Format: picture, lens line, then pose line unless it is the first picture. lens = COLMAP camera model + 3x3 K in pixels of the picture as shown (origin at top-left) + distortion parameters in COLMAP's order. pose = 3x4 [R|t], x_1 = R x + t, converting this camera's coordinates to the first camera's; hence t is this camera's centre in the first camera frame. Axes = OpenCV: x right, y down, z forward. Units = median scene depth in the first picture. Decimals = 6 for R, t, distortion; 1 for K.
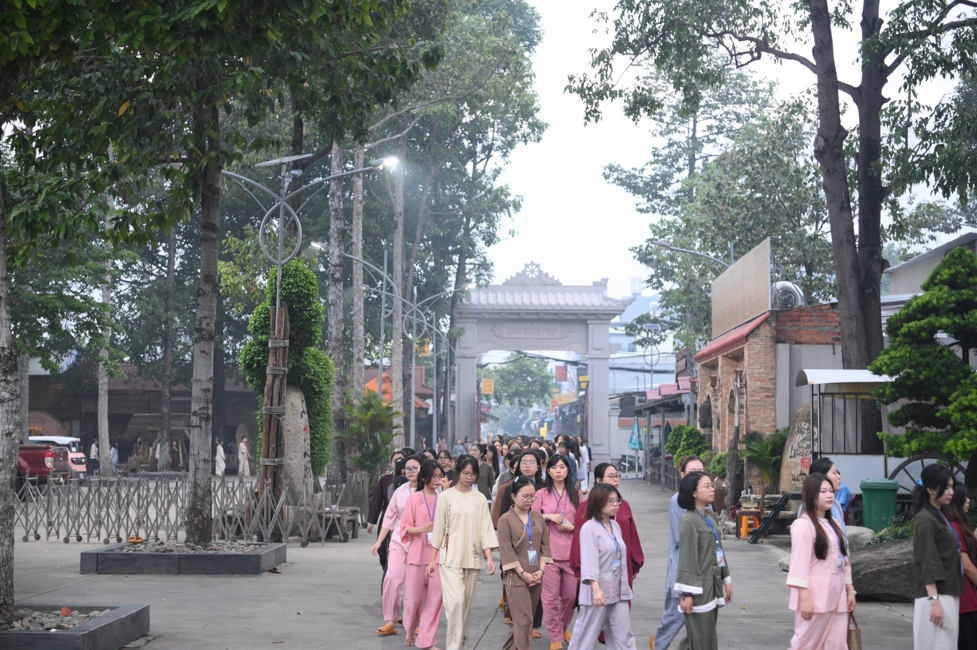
lens RADIAL K [[1824.3, 0, 488.4], [0, 1824.3, 324.2], [0, 0, 1]] dist [-0.021795, 0.000000]
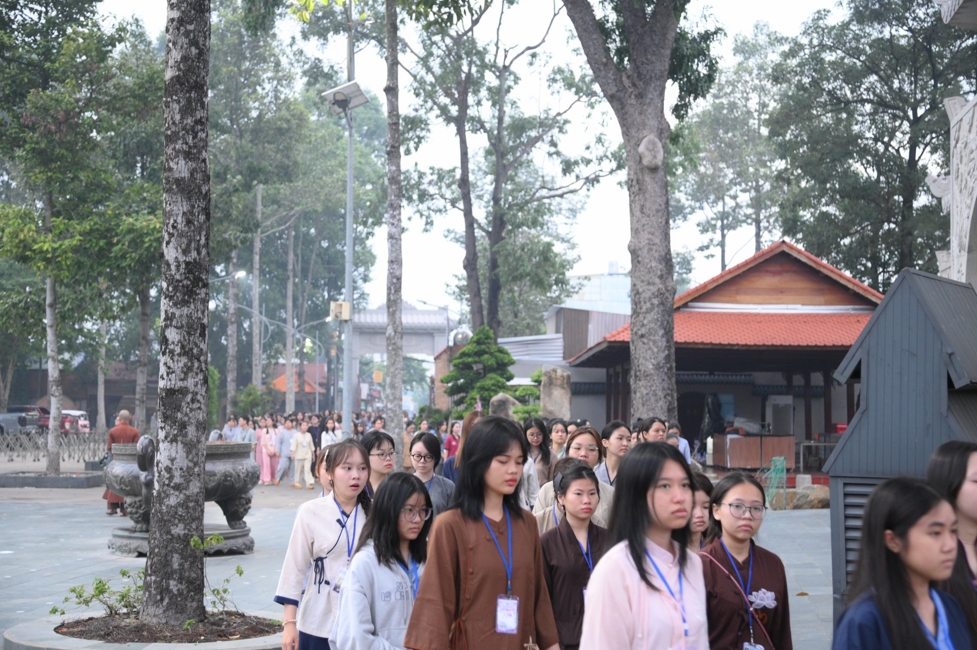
lens RADIAL K [[1549.0, 0, 488.7], [0, 1549.0, 327.0], [0, 0, 1]] dist [-0.000411, 0.000000]
pose [[0.999446, 0.004942, 0.032906, 0.083259], [-0.005141, 0.999969, 0.005972, -0.021591], [-0.032875, -0.006138, 0.999441, -0.366846]]
